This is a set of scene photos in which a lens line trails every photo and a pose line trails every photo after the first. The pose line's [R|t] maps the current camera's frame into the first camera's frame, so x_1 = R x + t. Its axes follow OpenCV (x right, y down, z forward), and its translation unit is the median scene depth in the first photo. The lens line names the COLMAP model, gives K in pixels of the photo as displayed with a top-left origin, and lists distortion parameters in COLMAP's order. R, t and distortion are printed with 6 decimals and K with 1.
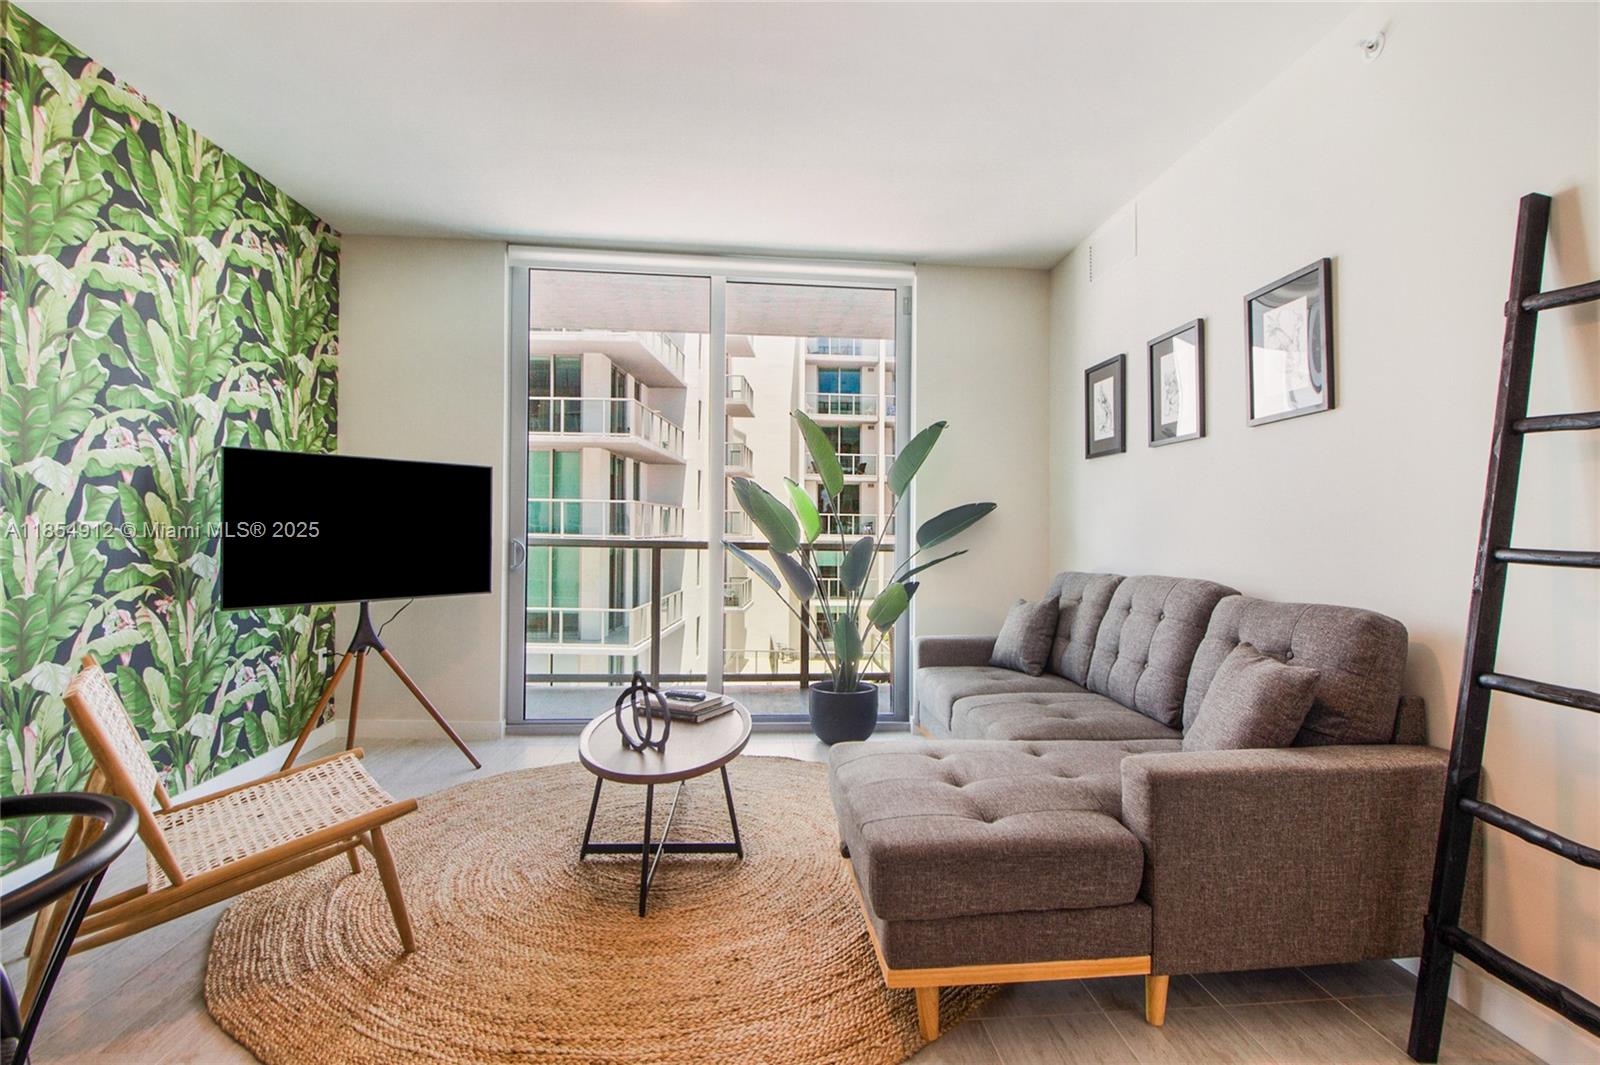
lens RADIAL K [[752.1, 0, 796.6], [0, 752.1, 525.6], [0, 0, 1]] dist [-0.018994, -0.003523]
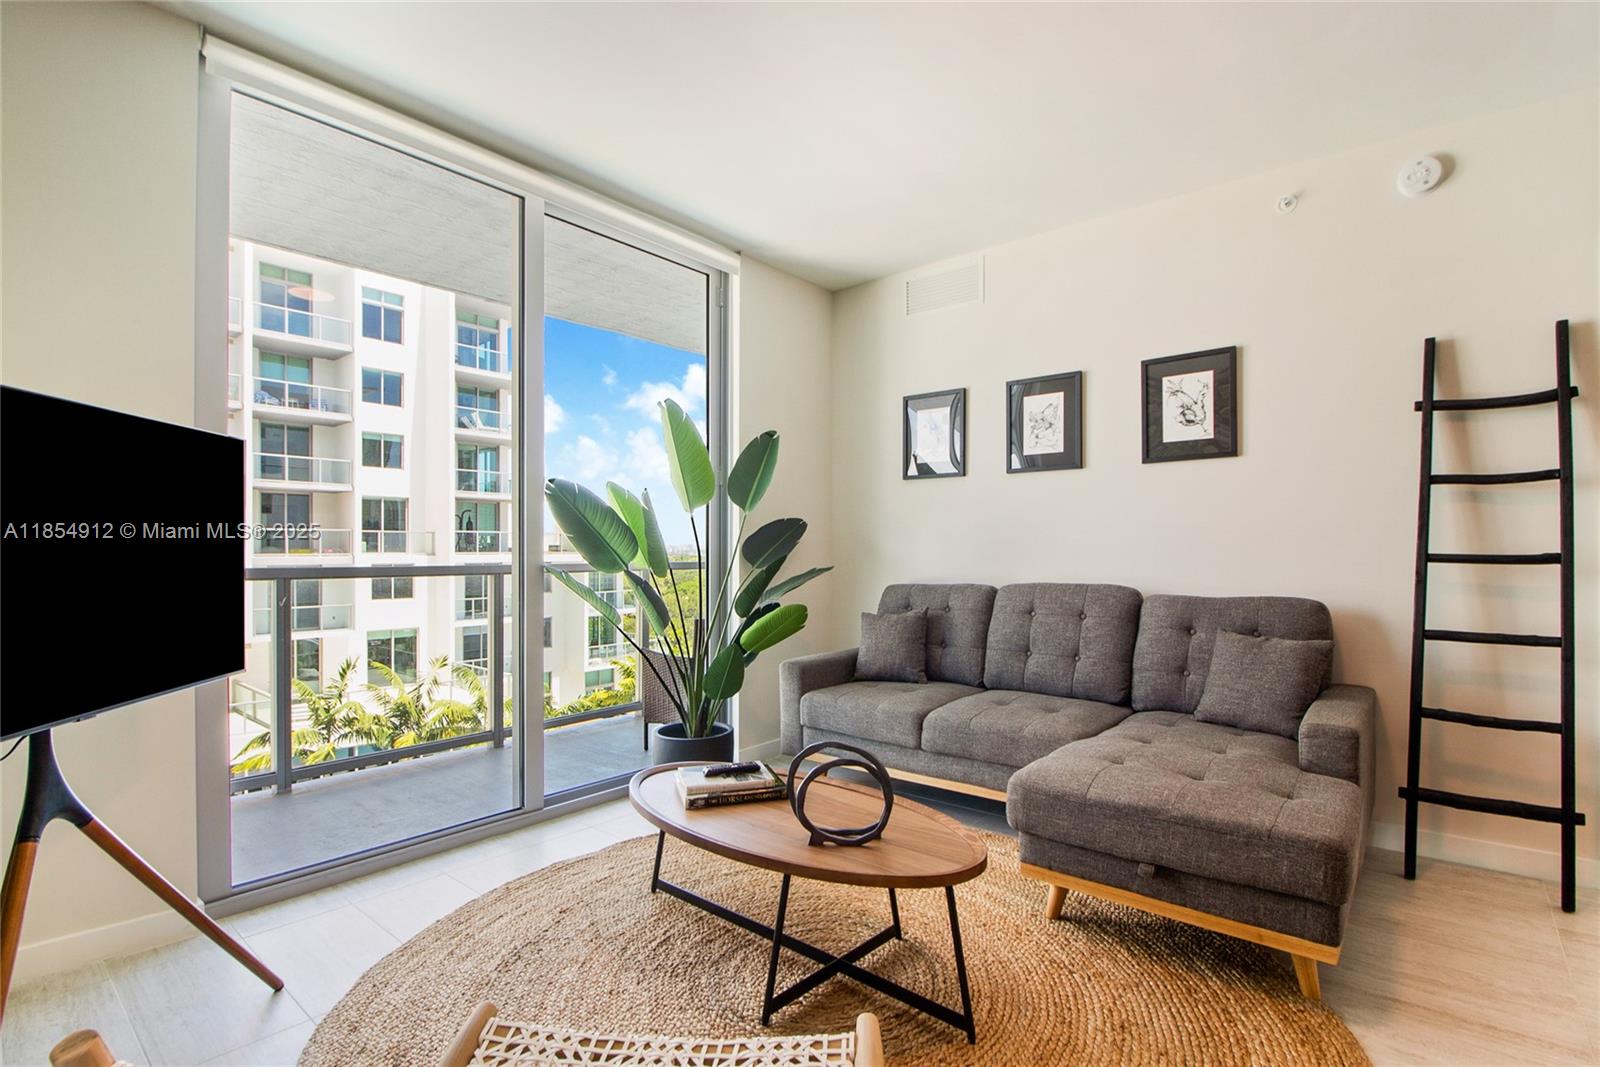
lens RADIAL K [[752.1, 0, 822.9], [0, 752.1, 572.2], [0, 0, 1]] dist [-0.018994, -0.003523]
pose [[0.706539, -0.029149, 0.707073, -0.084453], [0.003478, 0.999282, 0.037720, 0.000447], [-0.707665, -0.024191, 0.706134, 0.057361]]
